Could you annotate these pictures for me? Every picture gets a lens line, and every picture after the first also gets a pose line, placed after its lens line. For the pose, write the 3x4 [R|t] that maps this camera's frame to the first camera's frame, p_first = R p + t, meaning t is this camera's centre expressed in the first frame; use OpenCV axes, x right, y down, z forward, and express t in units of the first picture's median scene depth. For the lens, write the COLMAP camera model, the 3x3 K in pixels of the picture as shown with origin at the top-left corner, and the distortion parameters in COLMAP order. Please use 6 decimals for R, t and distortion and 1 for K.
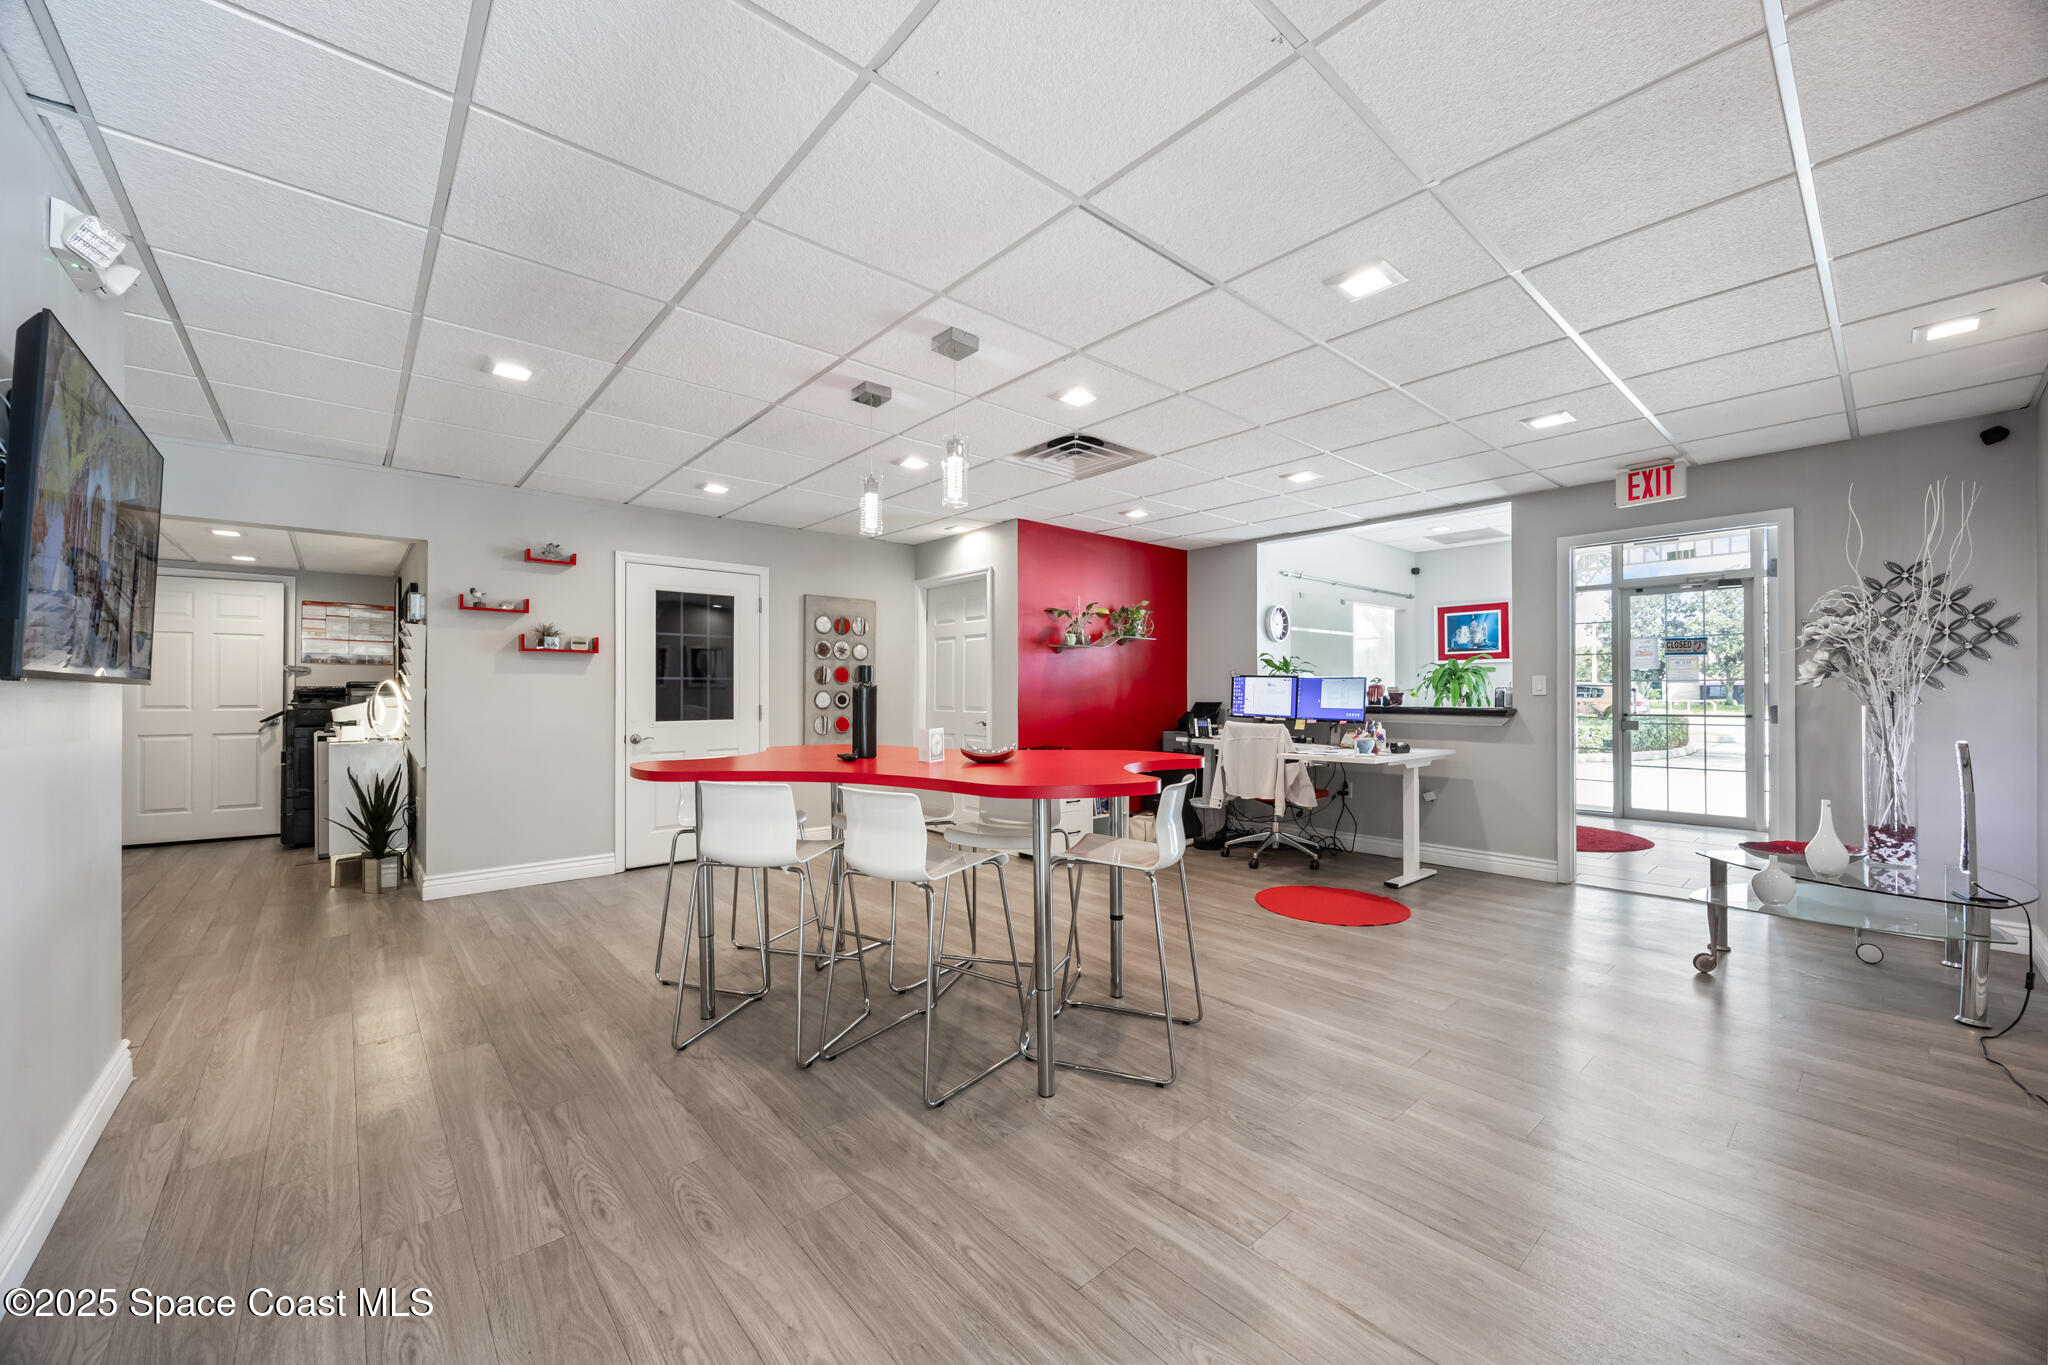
lens RADIAL K [[773.2, 0, 1036.0], [0, 773.2, 686.4], [0, 0, 1]] dist [-0.000065, -0.000240]
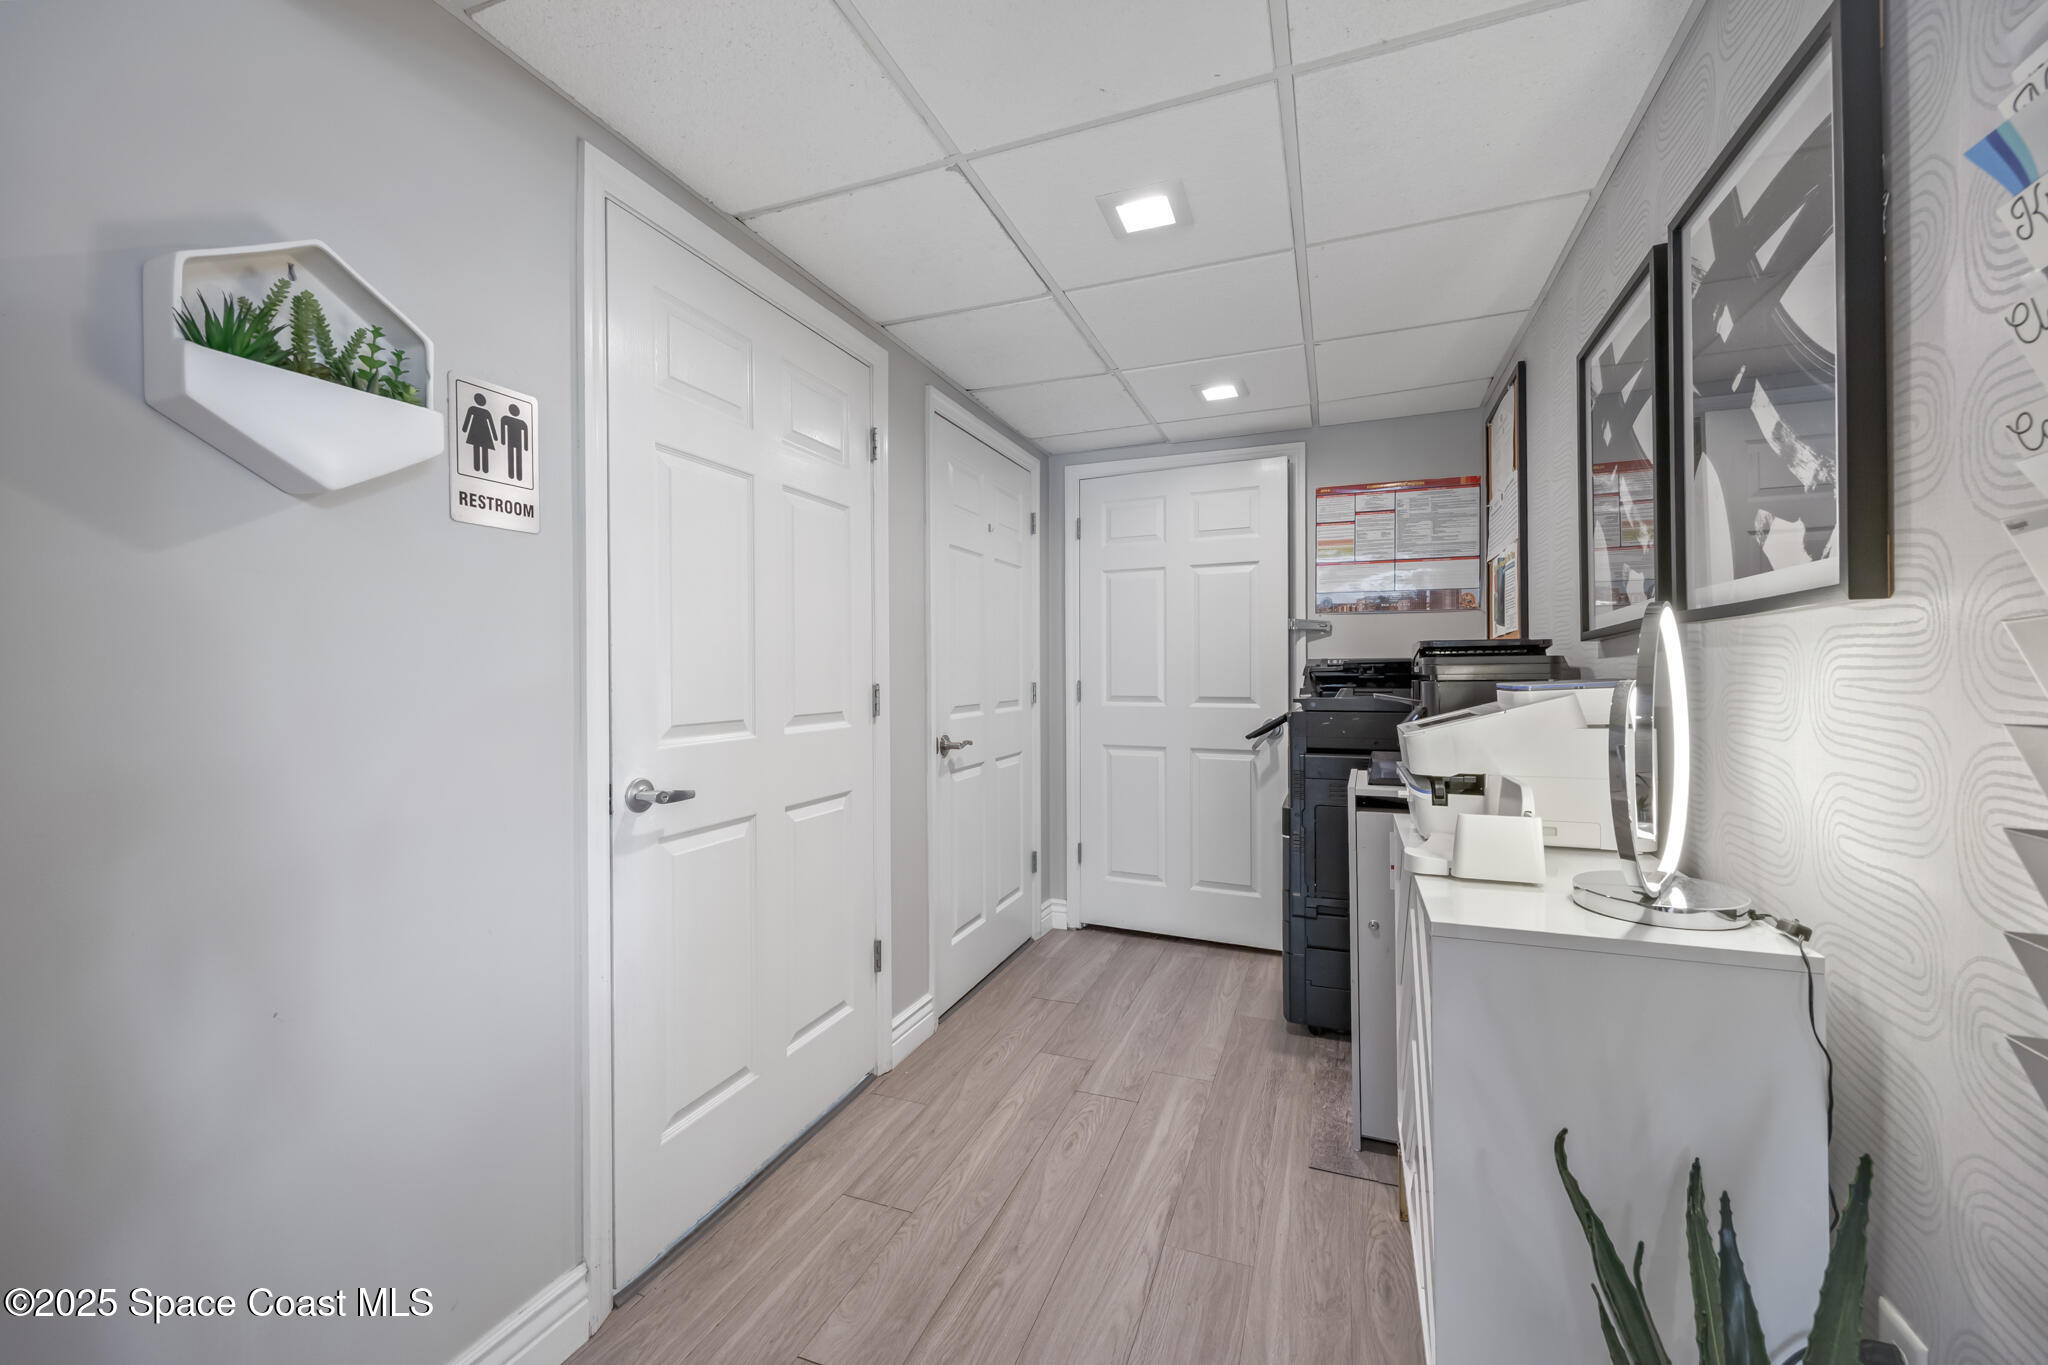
lens RADIAL K [[773.2, 0, 1020.0], [0, 773.2, 676.5], [0, 0, 1]] dist [-0.000065, -0.000240]
pose [[0.439059, -0.002151, -0.898456, -0.607463], [0.010751, 0.999938, 0.002861, 0.006888], [0.898394, -0.010916, 0.439055, 0.631006]]
